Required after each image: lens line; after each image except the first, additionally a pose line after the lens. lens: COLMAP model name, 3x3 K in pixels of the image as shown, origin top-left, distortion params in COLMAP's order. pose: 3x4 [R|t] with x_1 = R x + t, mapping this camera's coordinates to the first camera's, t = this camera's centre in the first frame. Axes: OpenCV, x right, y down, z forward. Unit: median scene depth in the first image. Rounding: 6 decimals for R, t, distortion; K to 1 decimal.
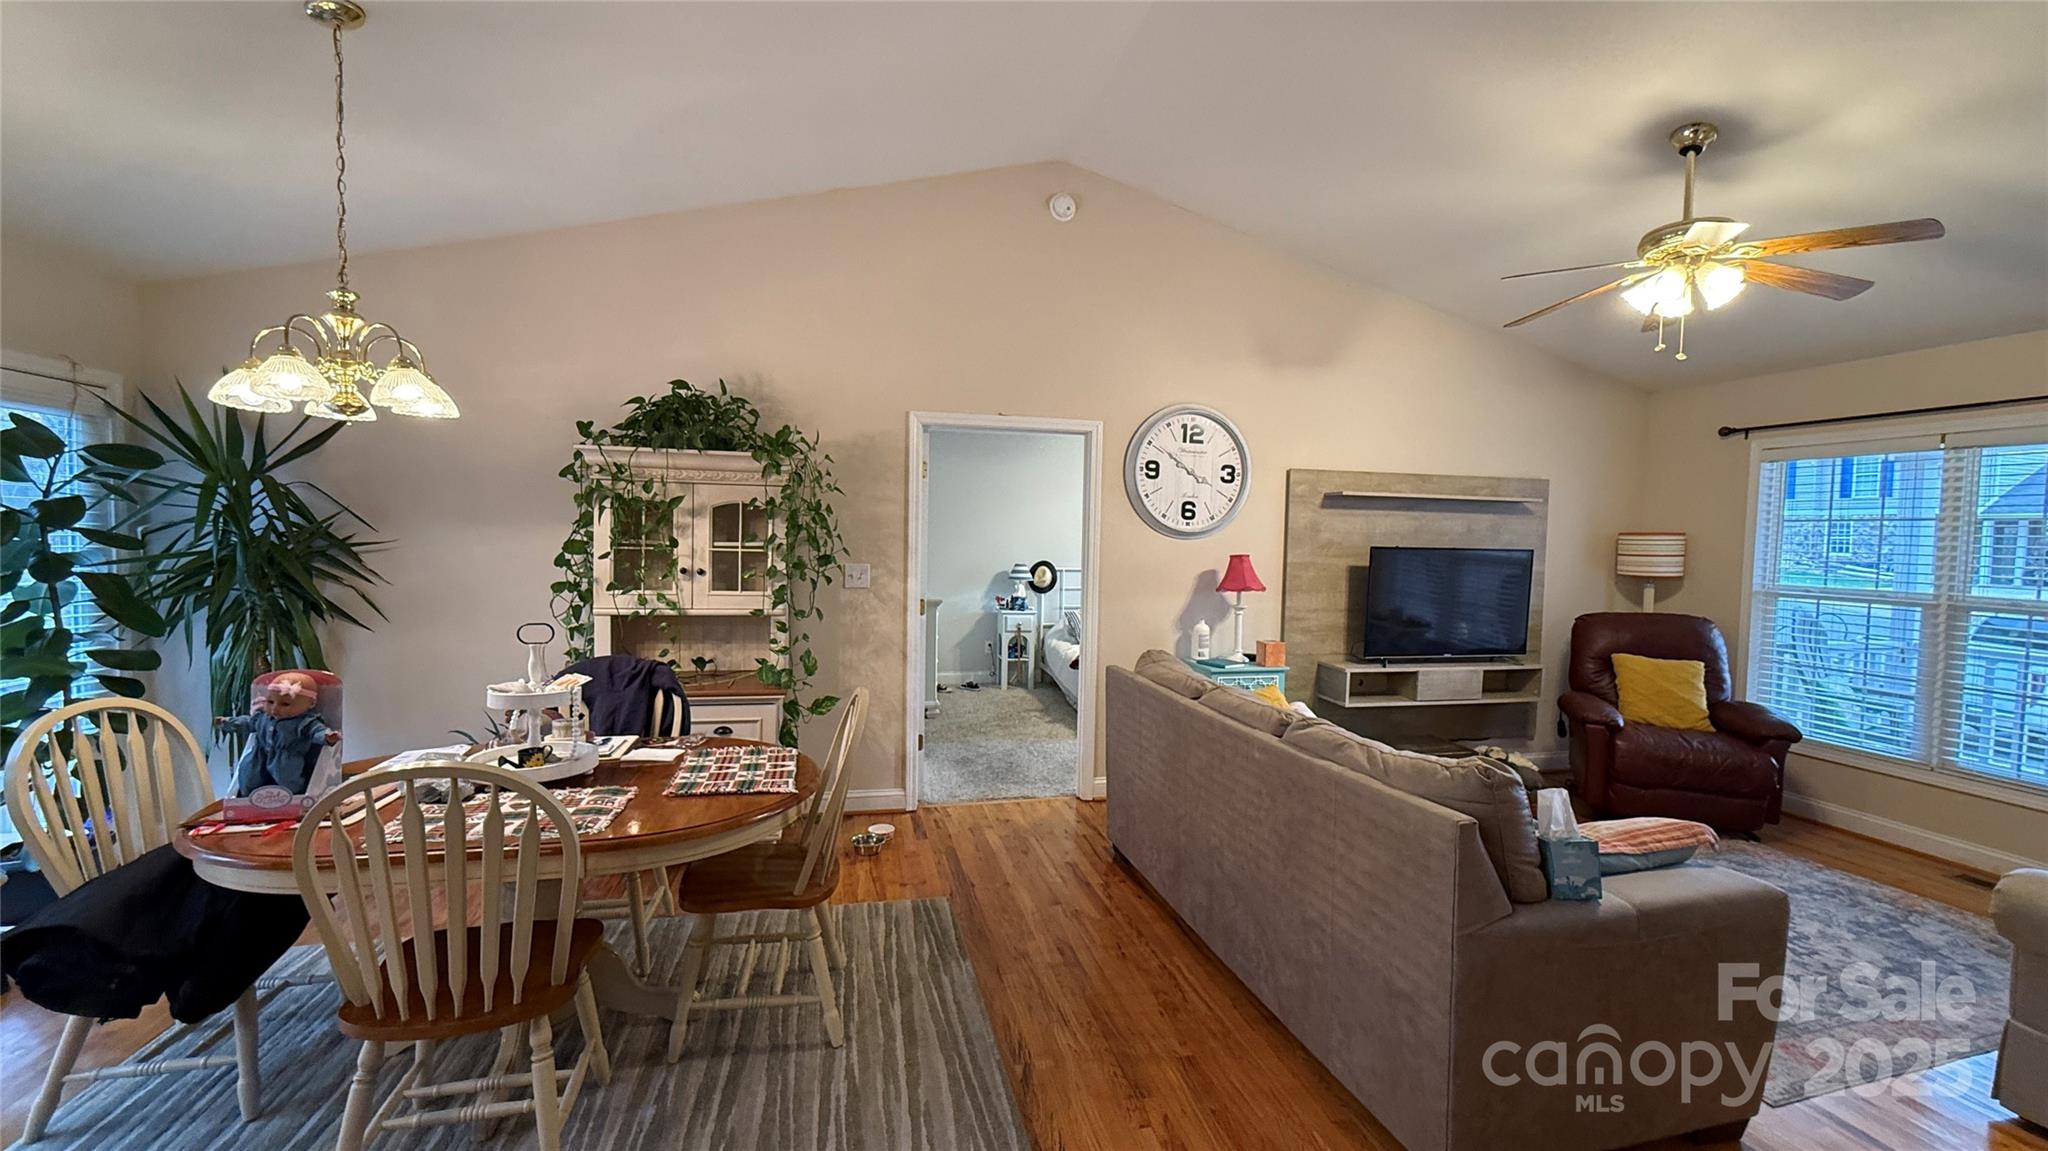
lens RADIAL K [[817.9, 0, 1024.6], [0, 817.9, 576.1], [0, 0, 1]] dist [-0.000497, 0.000019]
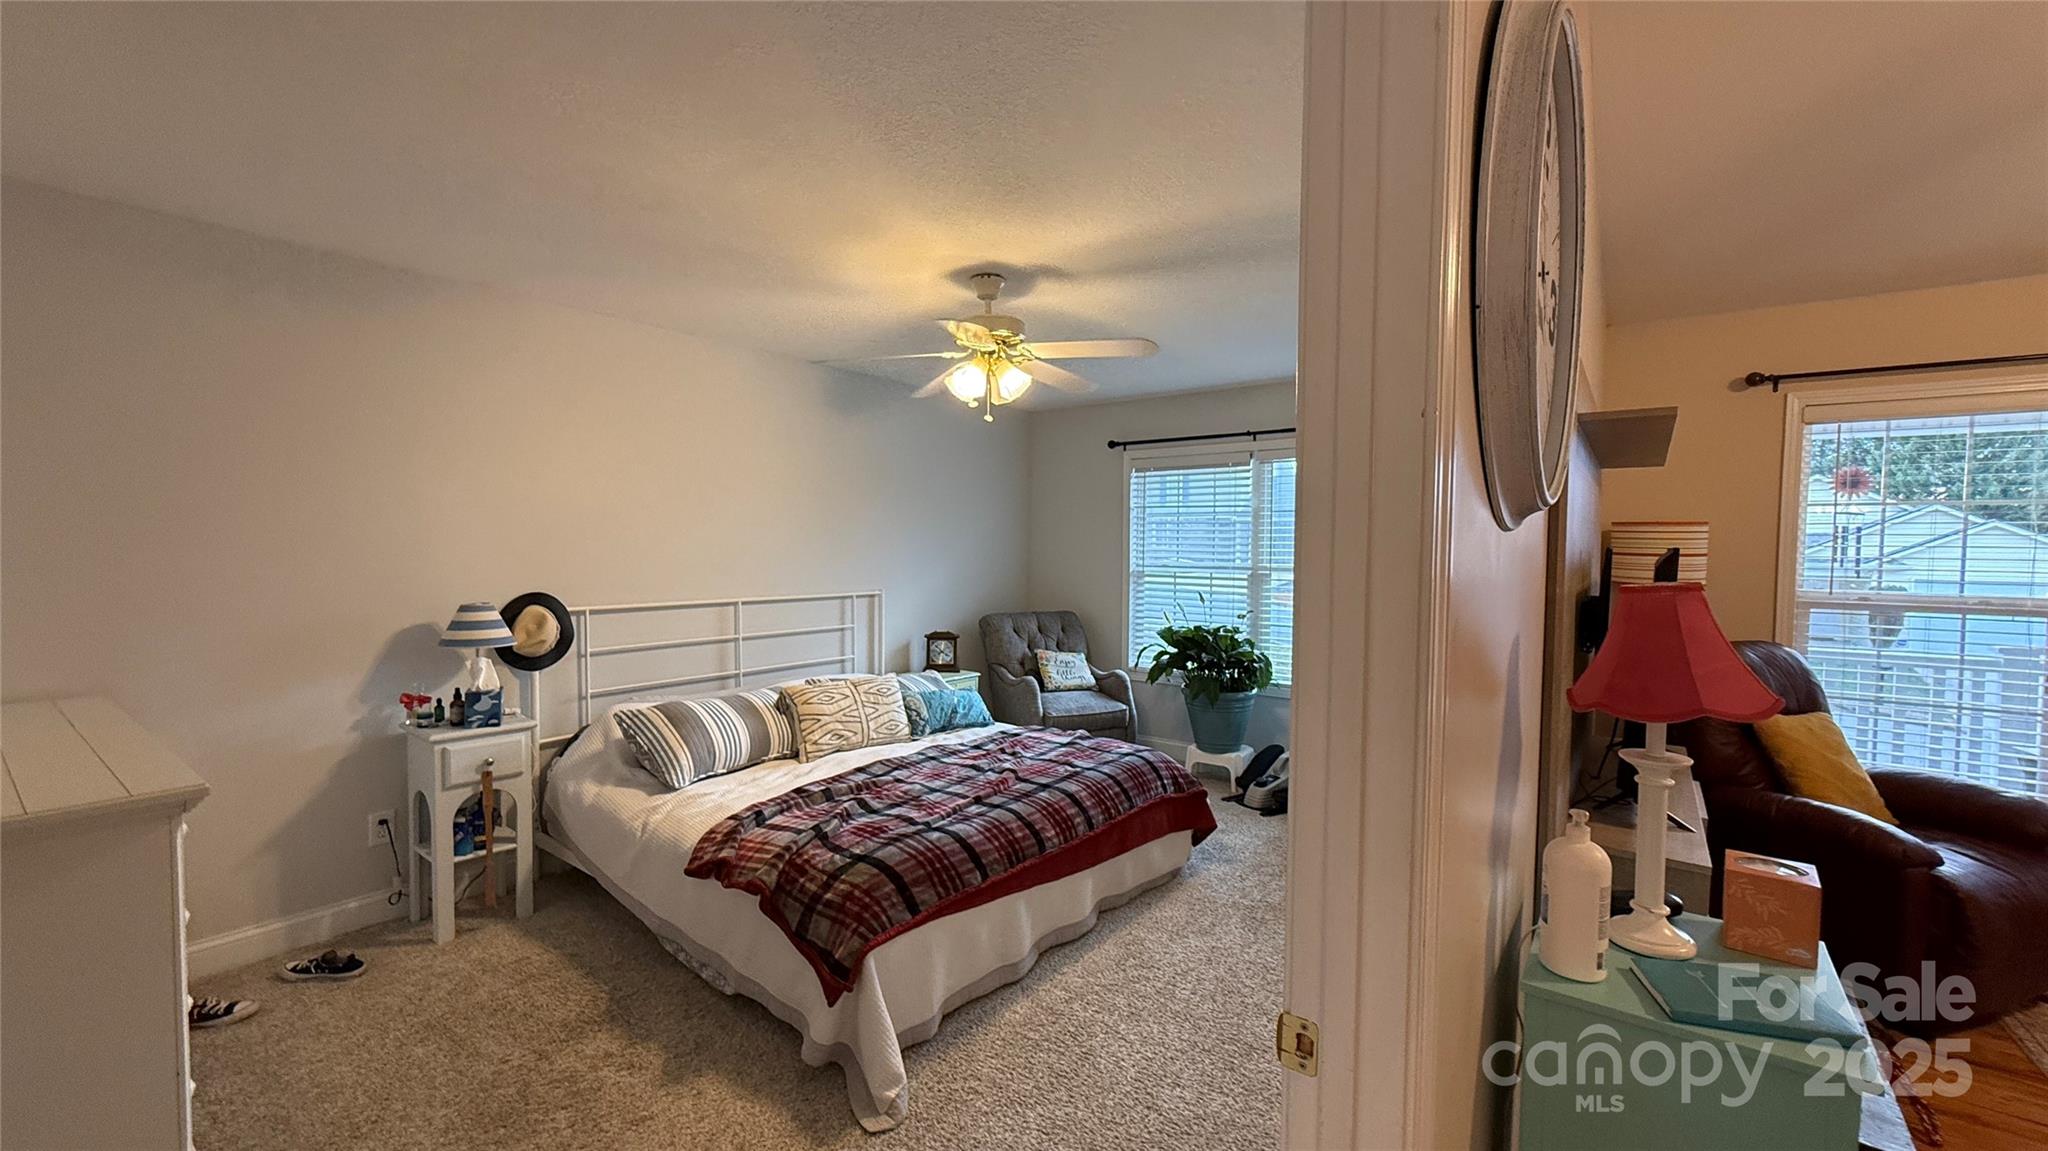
lens RADIAL K [[817.9, 0, 1028.5], [0, 817.9, 573.8], [0, 0, 1]] dist [-0.000497, 0.000019]
pose [[0.762486, -0.038218, 0.645875, -0.054813], [0.038305, 0.999169, 0.013902, -0.024563], [-0.645870, 0.014140, 0.763316, 0.516276]]
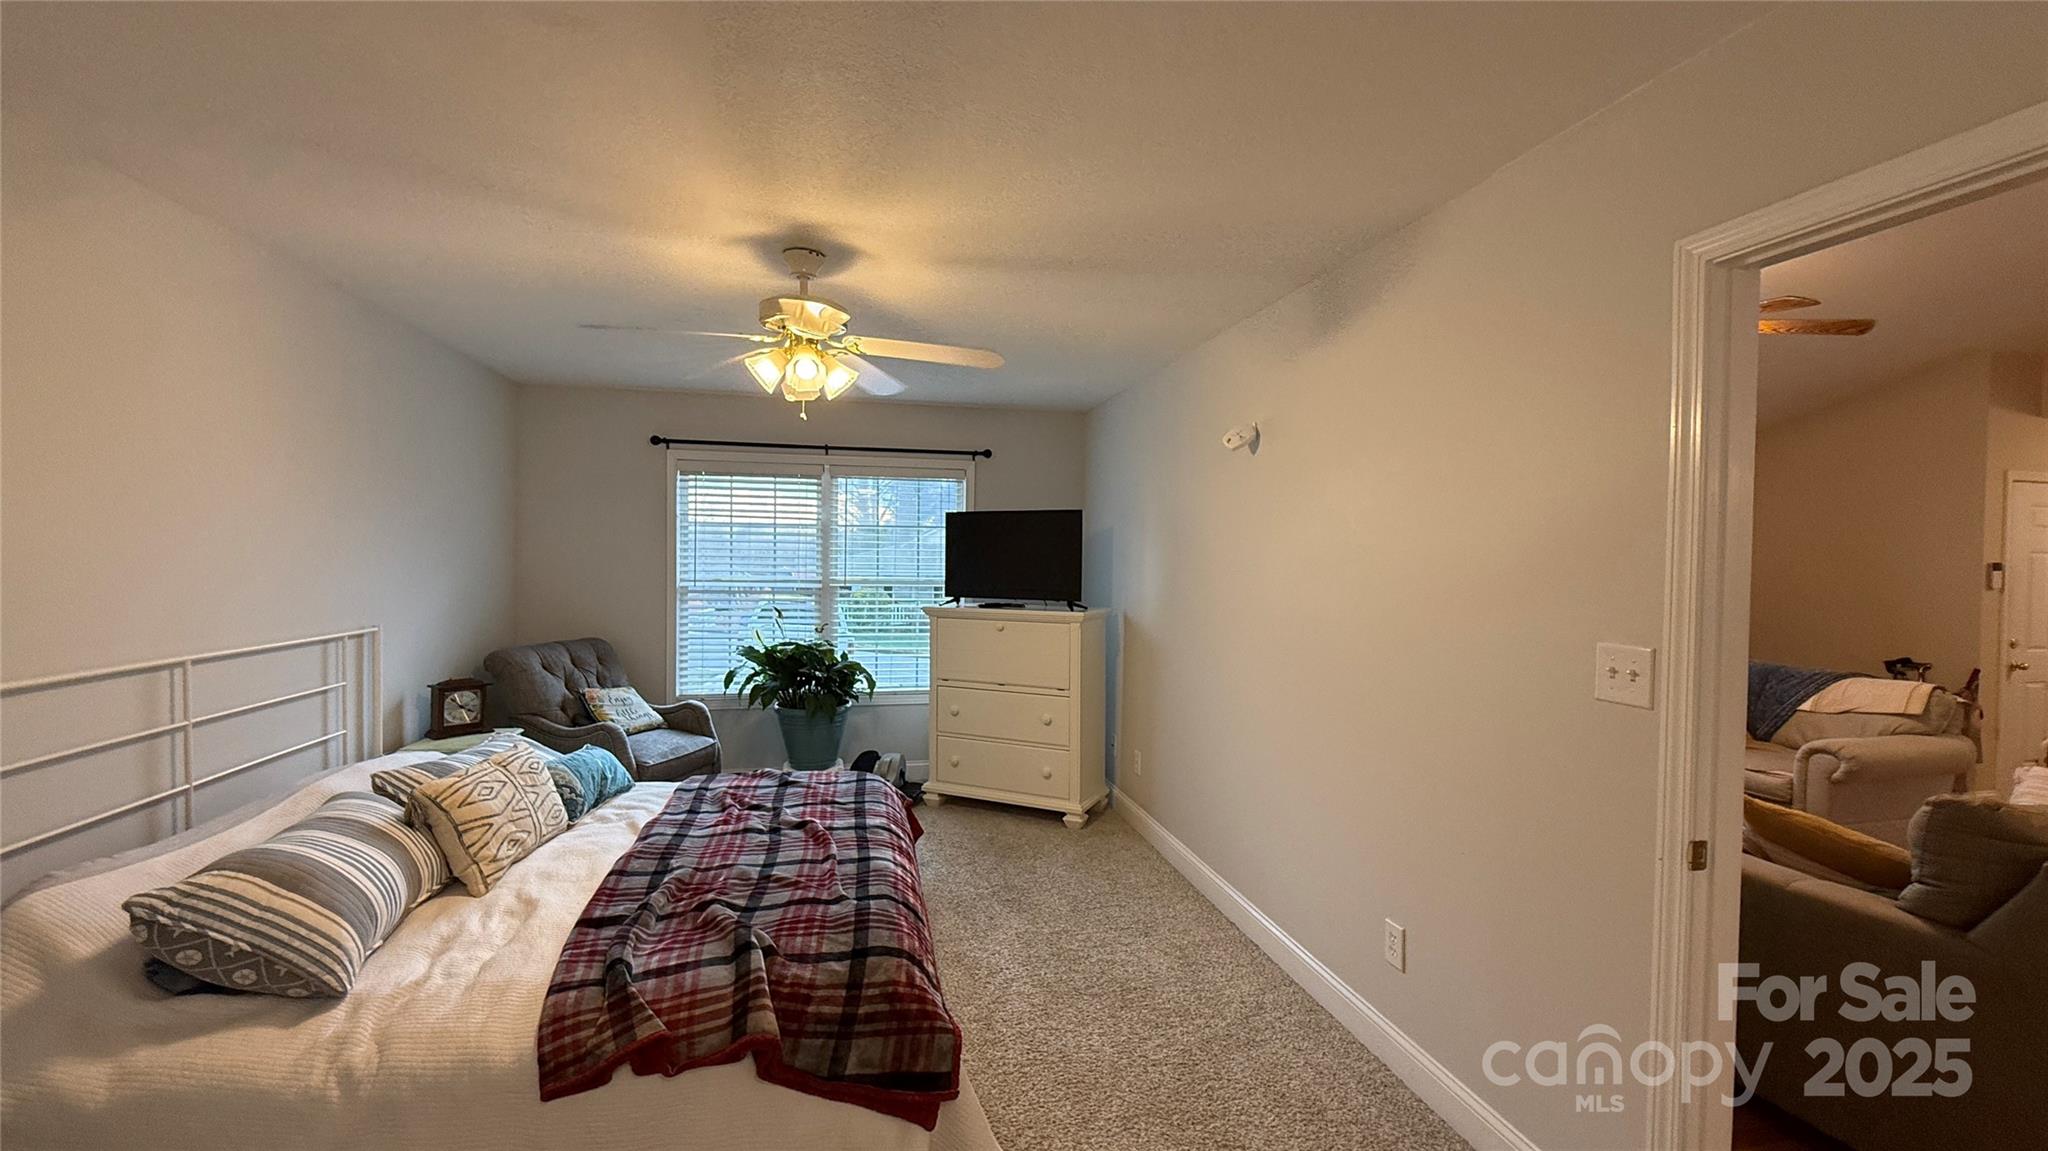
lens RADIAL K [[817.9, 0, 1024.9], [0, 817.9, 575.4], [0, 0, 1]] dist [-0.000497, 0.000019]
pose [[-0.006117, -0.040473, 0.999162, -0.566012], [0.033518, 0.998611, 0.040656, -0.100405], [-0.999419, 0.033739, -0.004752, 1.689367]]
